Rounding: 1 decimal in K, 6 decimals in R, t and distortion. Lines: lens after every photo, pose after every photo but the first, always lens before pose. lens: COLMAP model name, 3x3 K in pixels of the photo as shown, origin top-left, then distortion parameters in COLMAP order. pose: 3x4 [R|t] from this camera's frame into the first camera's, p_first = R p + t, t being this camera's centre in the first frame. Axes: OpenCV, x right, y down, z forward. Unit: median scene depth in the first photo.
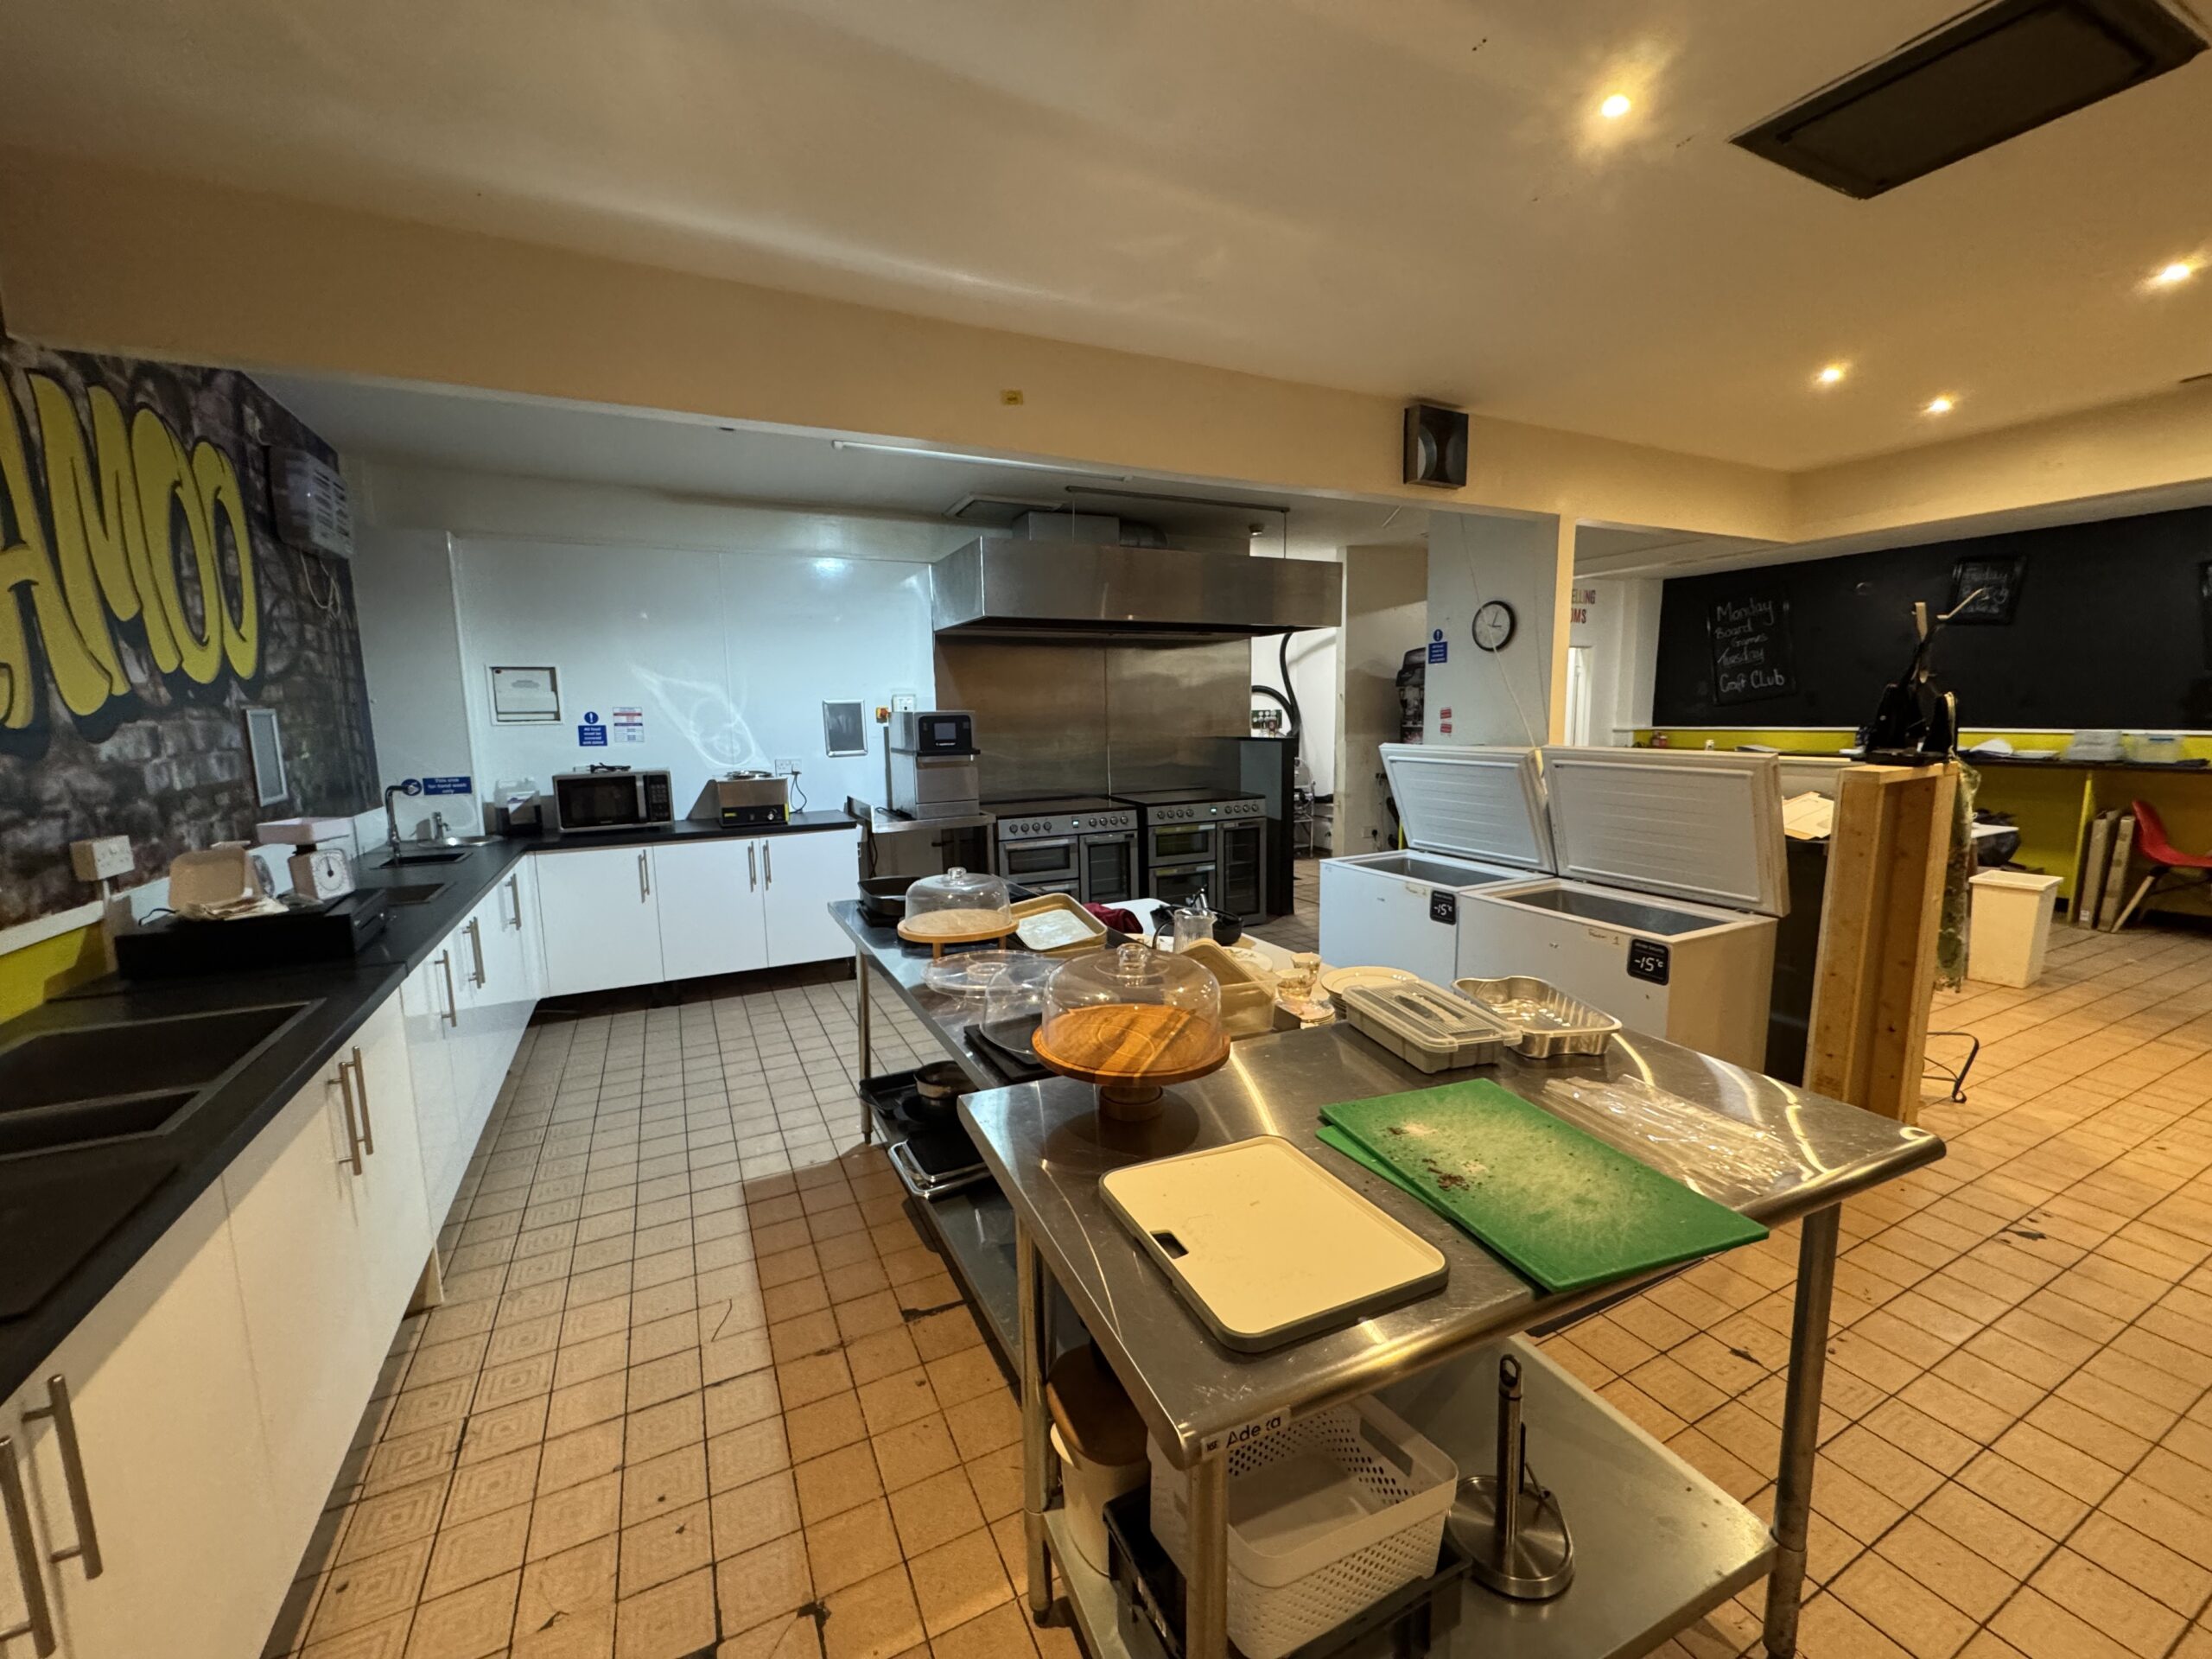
lens RADIAL K [[882.3, 0, 1104.1], [0, 882.3, 833.0], [0, 0, 1]] dist [-0.001113, -0.001177]
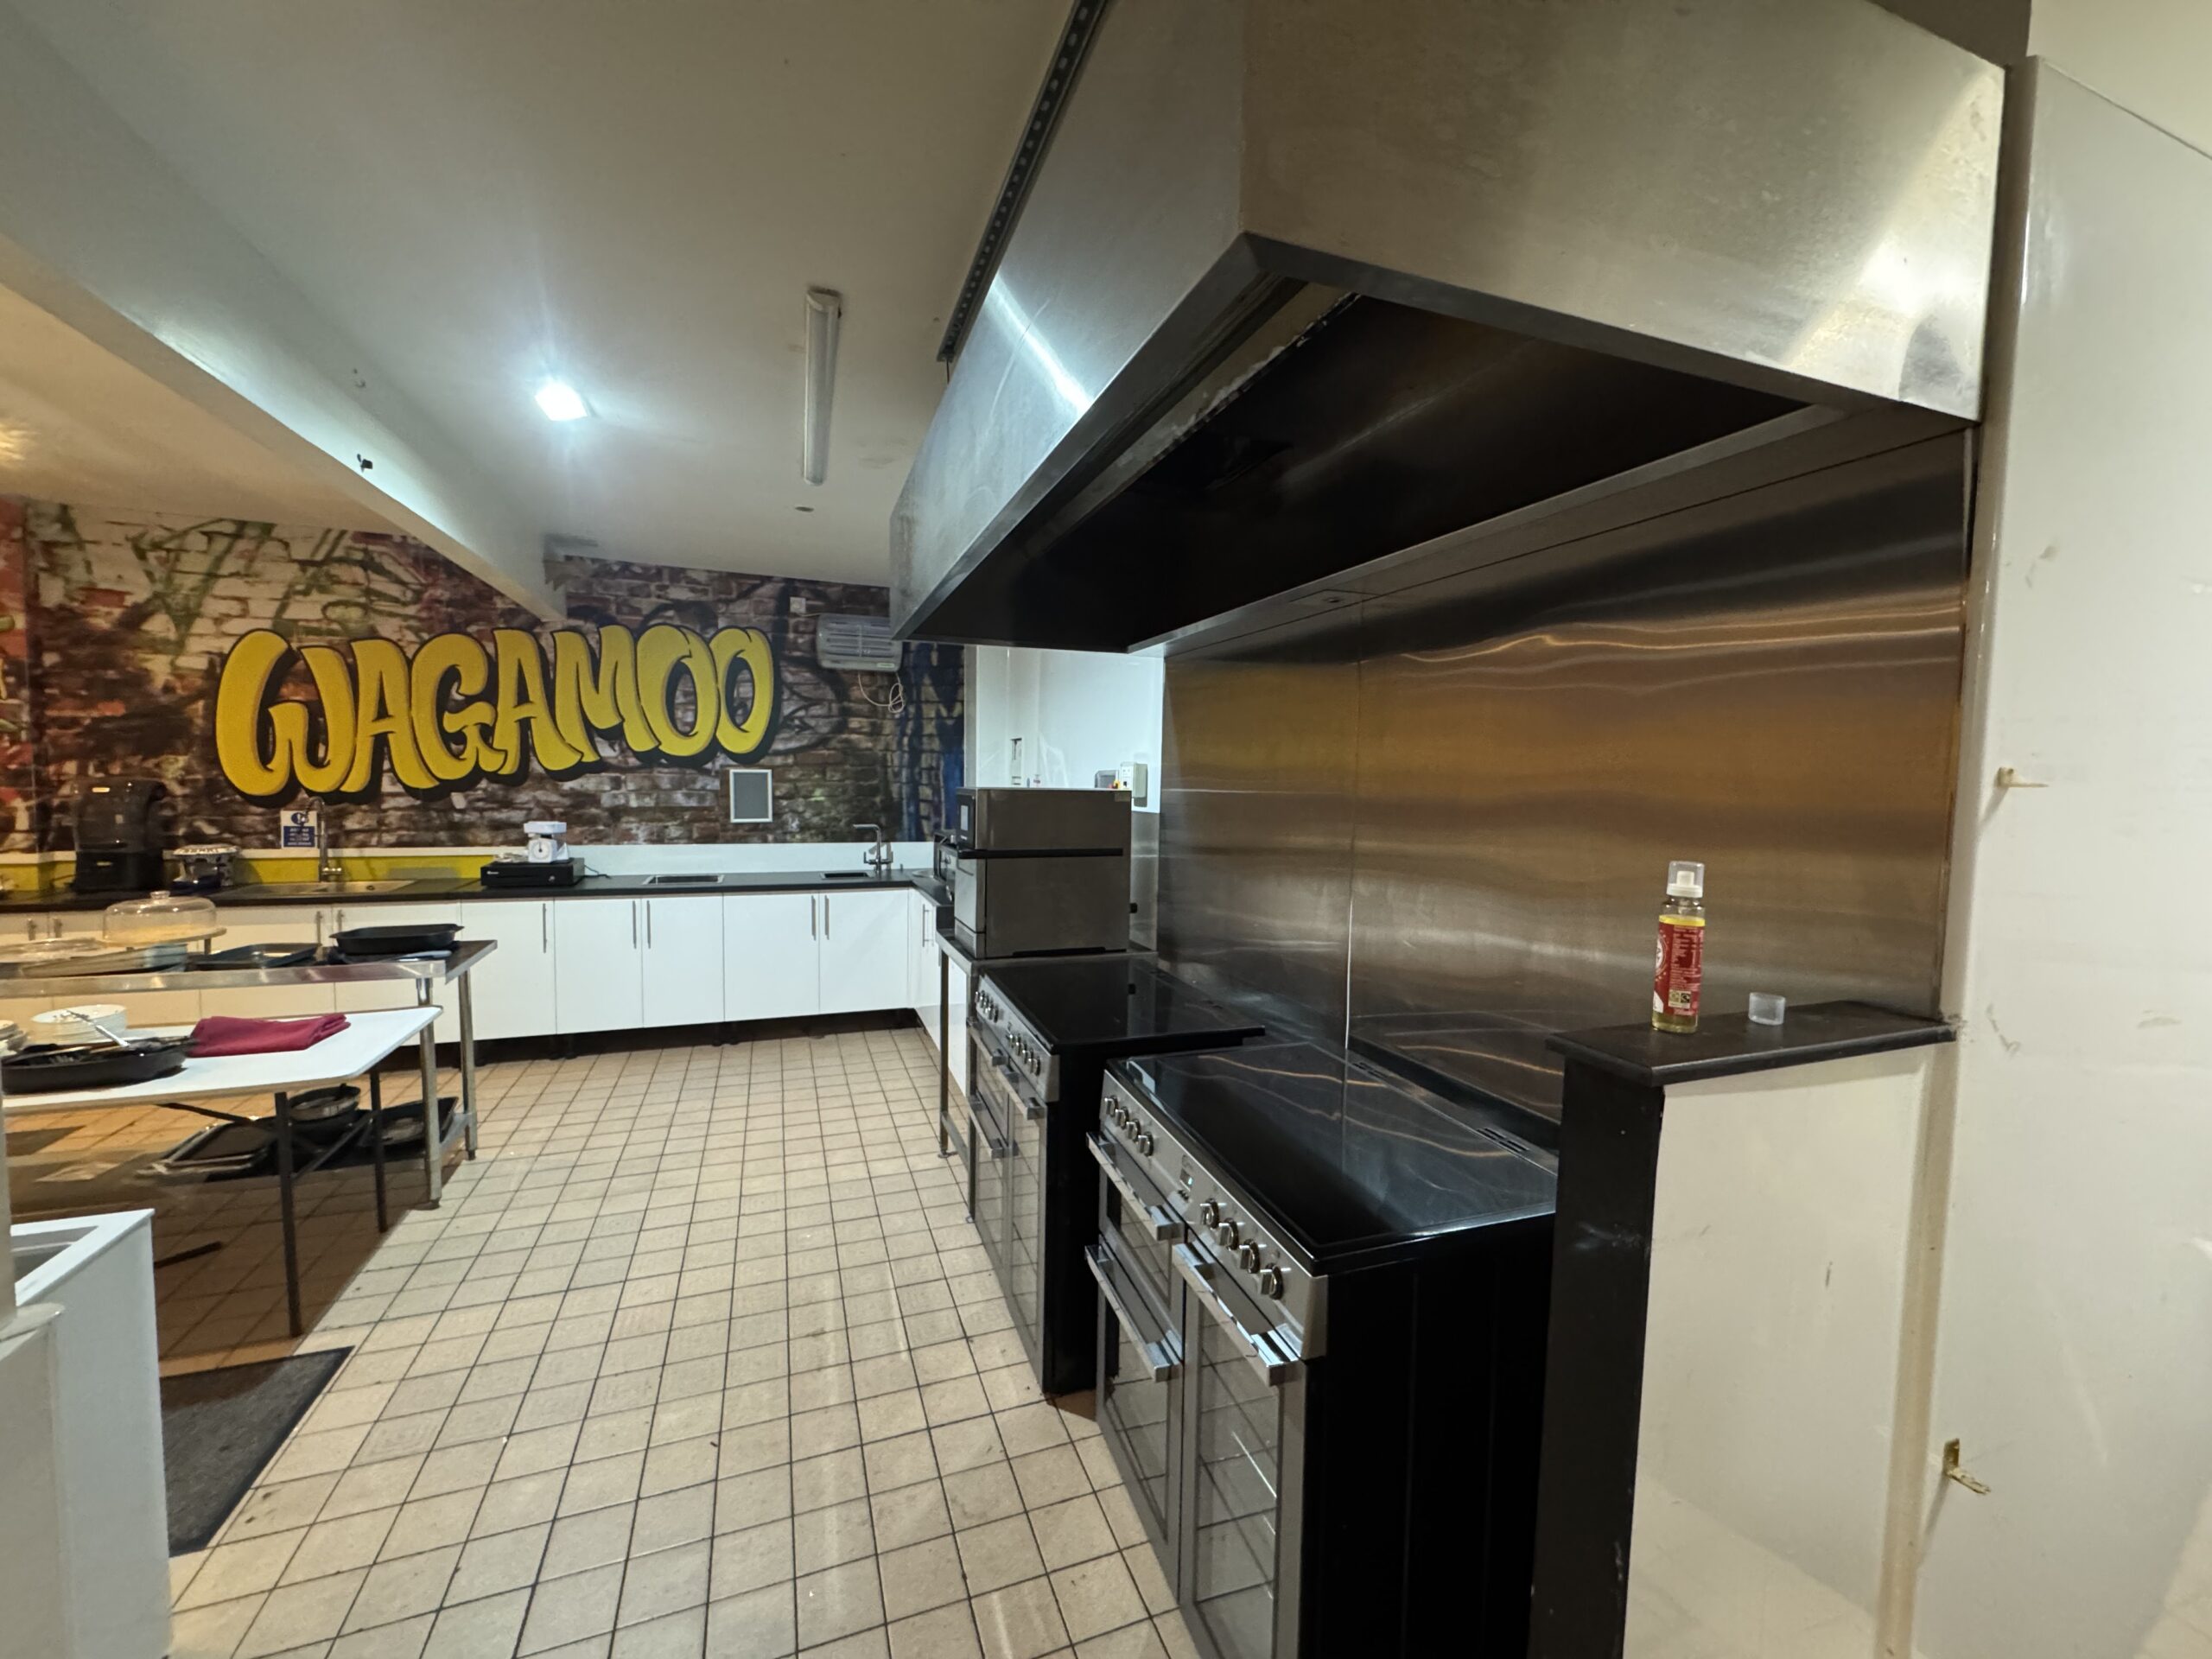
lens RADIAL K [[882.3, 0, 1110.4], [0, 882.3, 829.8], [0, 0, 1]] dist [-0.001113, -0.001177]
pose [[-0.102505, 0.073234, -0.992033, 0.942288], [-0.153428, 0.984188, 0.088508, -0.364976], [0.982829, 0.161278, -0.089648, 2.383369]]
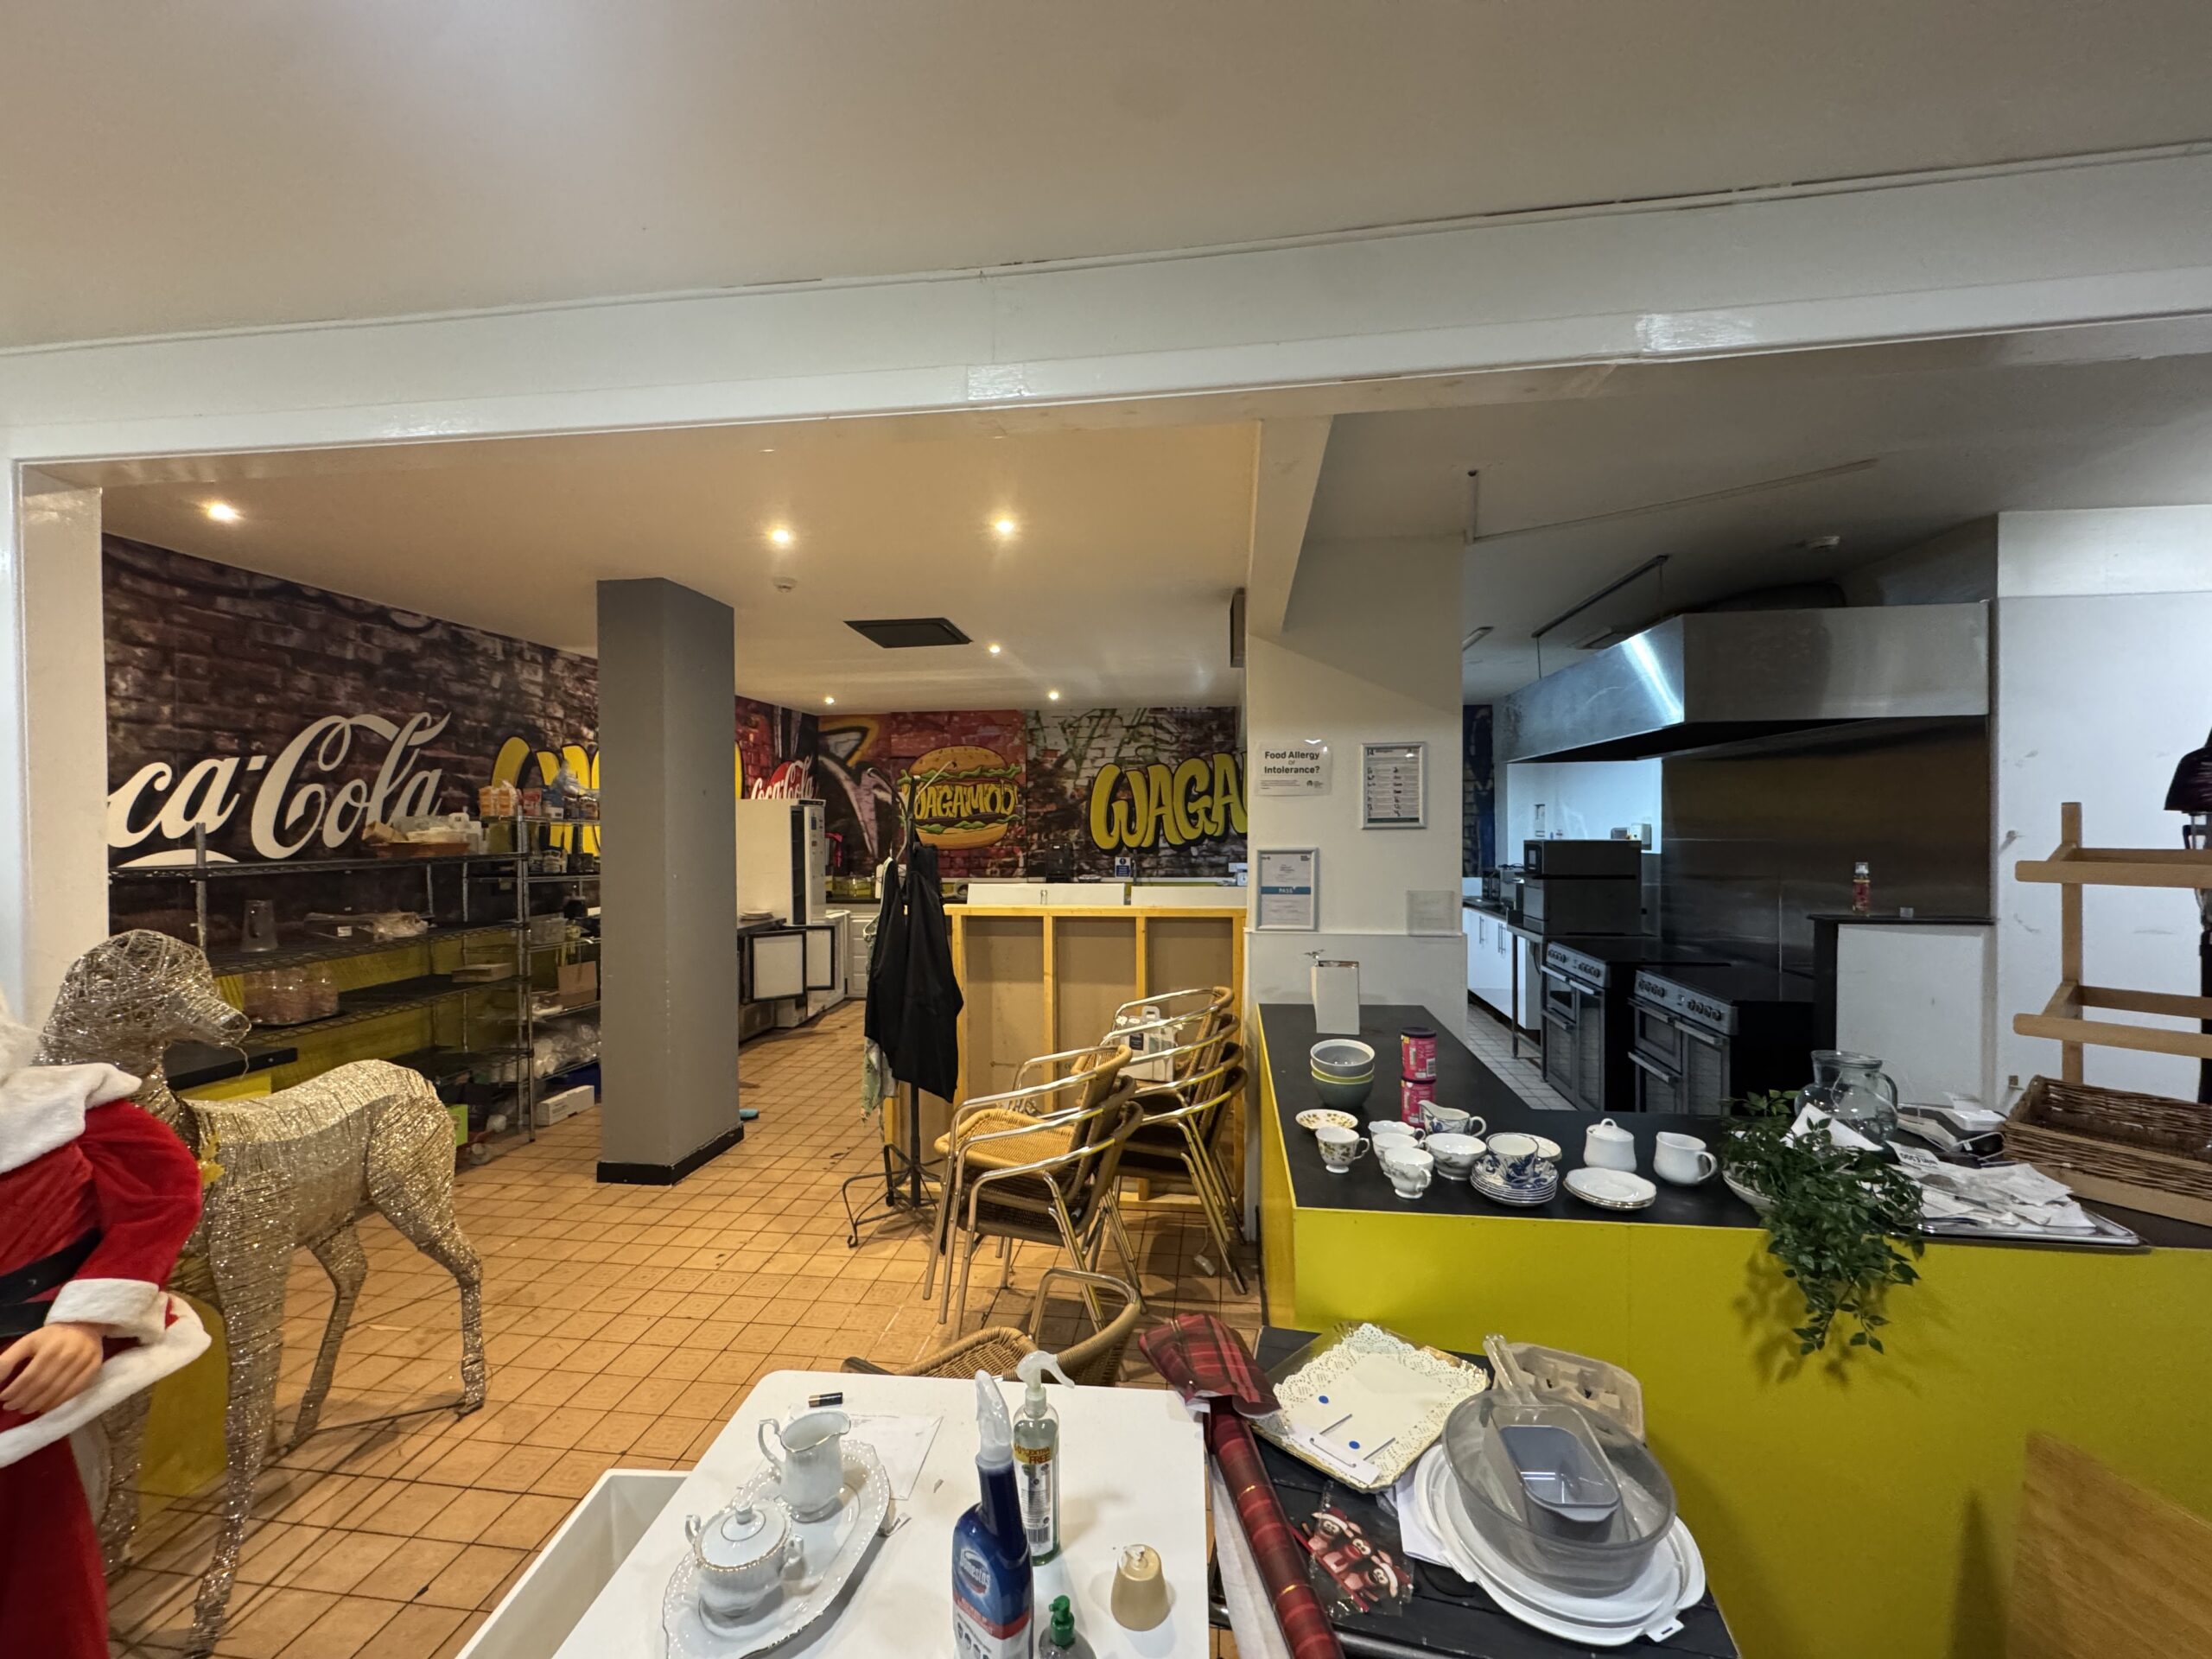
lens RADIAL K [[882.3, 0, 1105.7], [0, 882.3, 833.6], [0, 0, 1]] dist [-0.001113, -0.001177]
pose [[-0.565103, 0.027178, -0.824573, 2.256755], [-0.099199, 0.989968, 0.100613, -0.419411], [0.819035, 0.138653, -0.556738, 2.416970]]
